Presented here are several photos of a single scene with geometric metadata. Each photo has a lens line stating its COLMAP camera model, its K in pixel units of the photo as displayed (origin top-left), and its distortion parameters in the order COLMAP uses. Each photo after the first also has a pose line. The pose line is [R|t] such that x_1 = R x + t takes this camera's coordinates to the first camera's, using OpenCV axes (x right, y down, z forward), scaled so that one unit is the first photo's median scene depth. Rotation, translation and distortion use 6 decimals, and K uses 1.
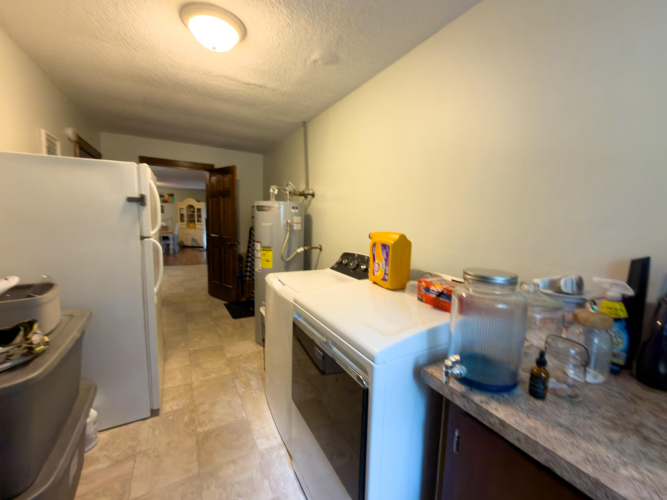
lens RADIAL K [[268.5, 0, 331.4], [0, 268.5, 249.9], [0, 0, 1]] dist [0.000327, 0.000044]
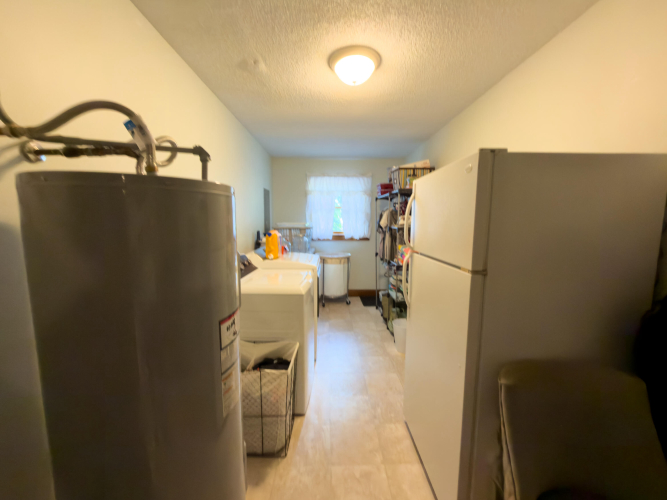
lens RADIAL K [[268.5, 0, 332.3], [0, 268.5, 251.2], [0, 0, 1]] dist [0.000327, 0.000044]
pose [[-0.877985, -0.080500, 0.471870, -0.694589], [0.024479, 0.976918, 0.212208, -0.211091], [-0.478061, 0.197867, -0.855749, 1.575305]]
